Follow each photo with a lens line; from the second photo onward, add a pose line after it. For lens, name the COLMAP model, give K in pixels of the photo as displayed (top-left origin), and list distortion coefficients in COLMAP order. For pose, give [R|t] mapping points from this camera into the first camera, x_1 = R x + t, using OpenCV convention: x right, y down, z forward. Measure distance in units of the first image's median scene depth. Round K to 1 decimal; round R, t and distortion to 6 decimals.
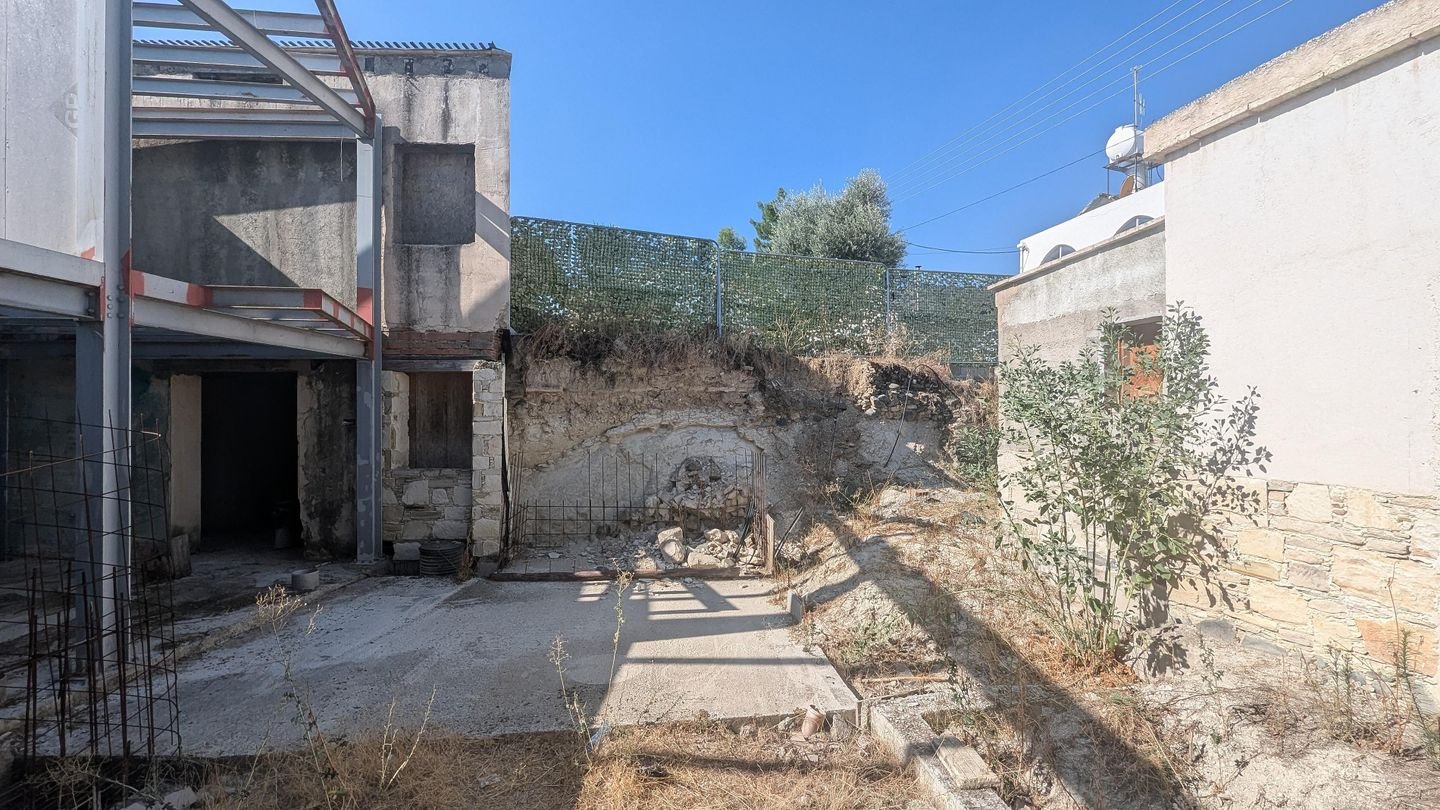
lens RADIAL K [[594.8, 0, 724.5], [0, 594.8, 414.3], [0, 0, 1]] dist [0.000339, 0.000521]
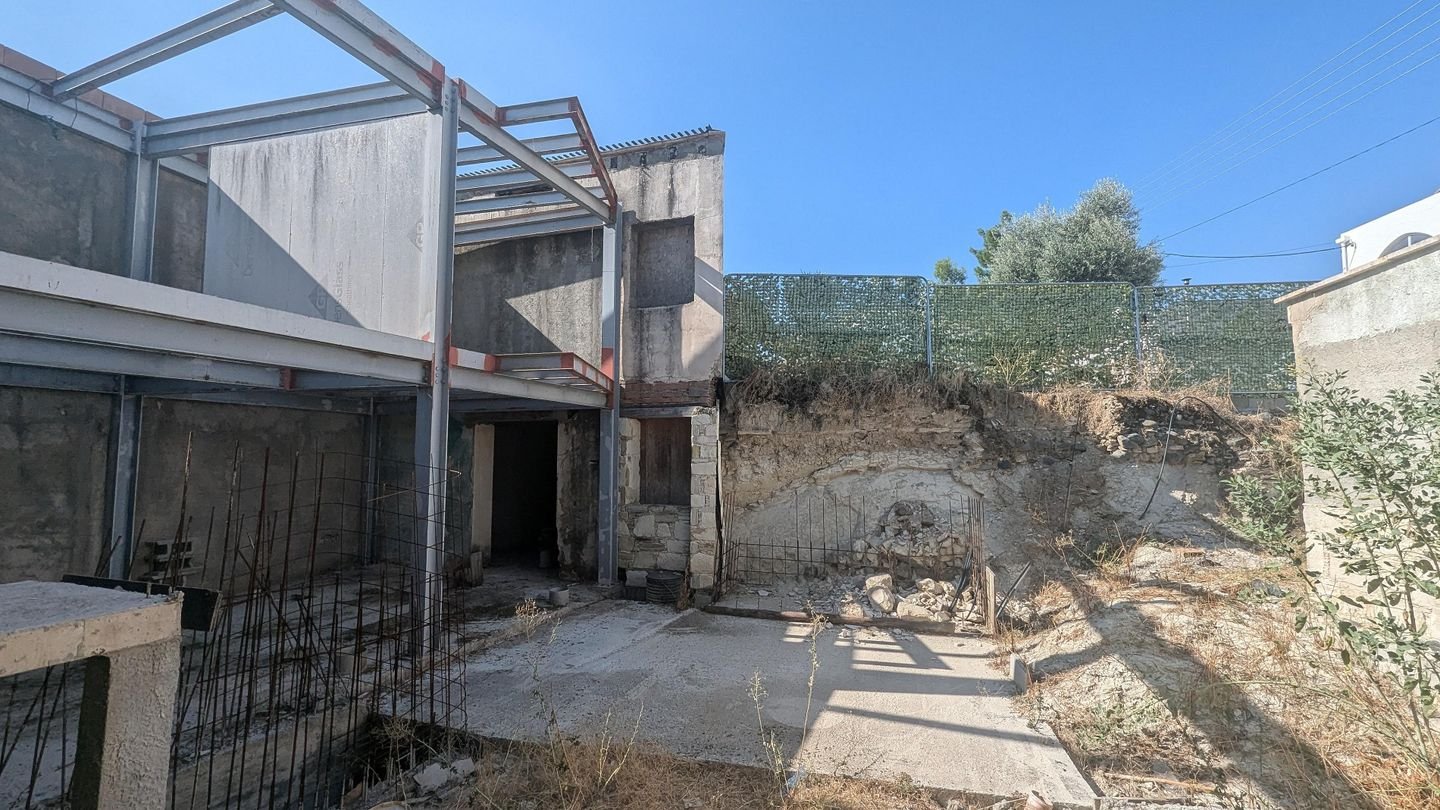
lens RADIAL K [[594.8, 0, 724.5], [0, 594.8, 414.3], [0, 0, 1]] dist [0.000339, 0.000521]
pose [[0.936490, -0.021959, -0.350006, 0.019780], [-0.001766, 0.997730, -0.067322, -0.002935], [0.350690, 0.063664, 0.934325, -0.008018]]
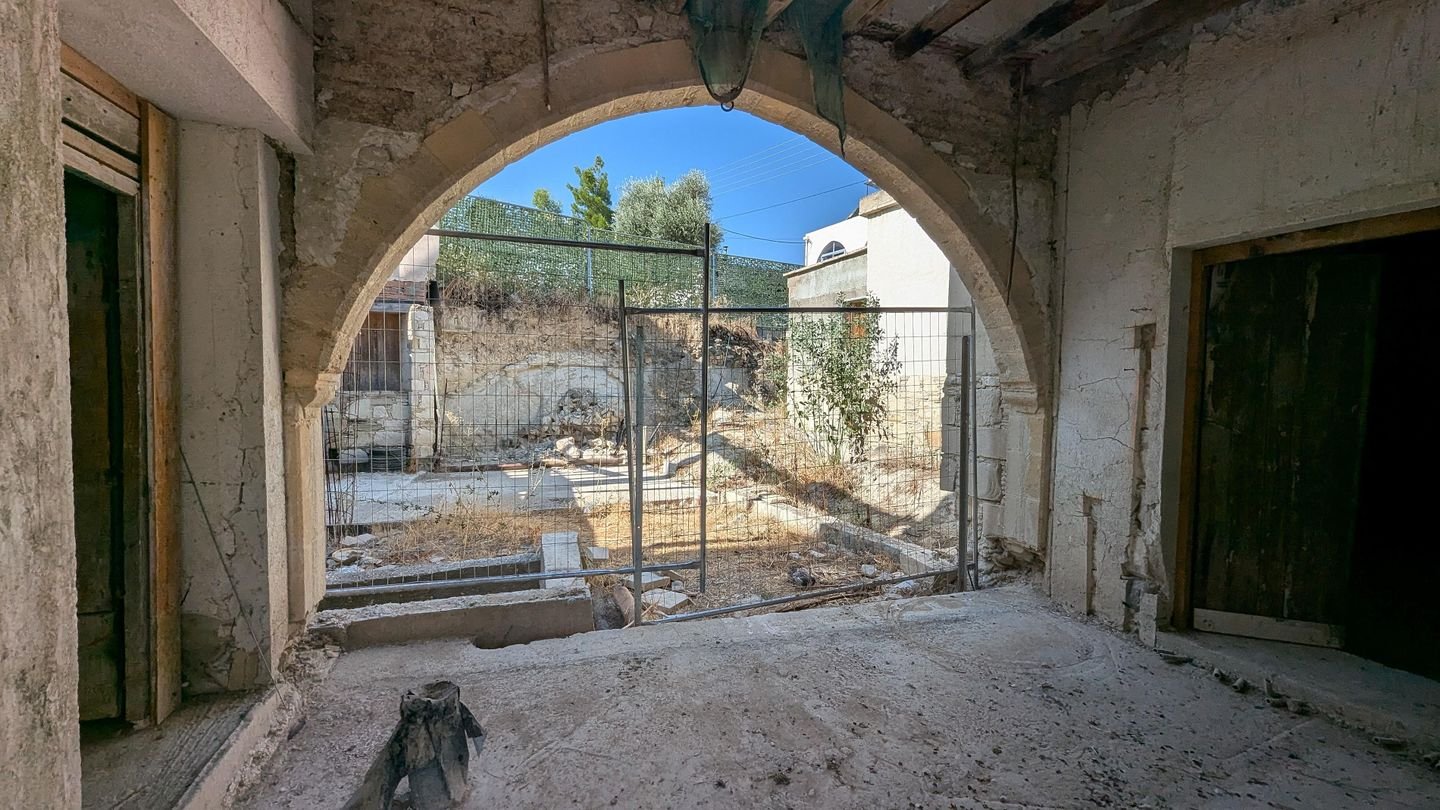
lens RADIAL K [[594.8, 0, 724.5], [0, 594.8, 414.3], [0, 0, 1]] dist [0.000339, 0.000521]
pose [[0.947432, -0.005798, 0.319904, -0.193831], [-0.010623, 0.998715, 0.049562, 0.073562], [-0.319780, -0.050355, 0.946153, -0.423732]]
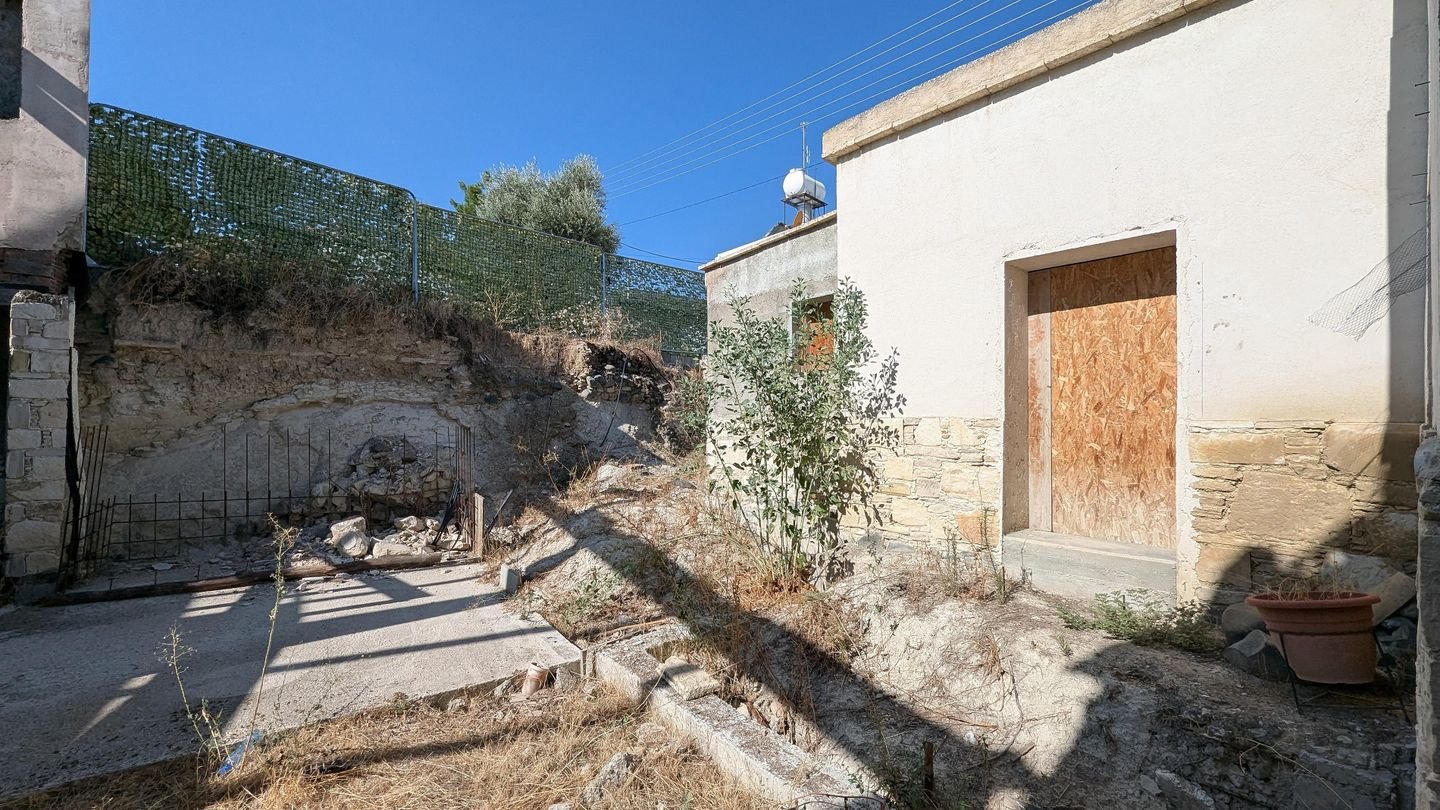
lens RADIAL K [[595.7, 0, 725.7], [0, 595.7, 413.3], [0, 0, 1]] dist [0.000071, -0.000685]
pose [[0.886734, 0.008648, 0.462199, -0.009983], [-0.003625, 0.999924, -0.011754, 0.056967], [-0.462265, 0.008747, 0.886699, 0.018806]]
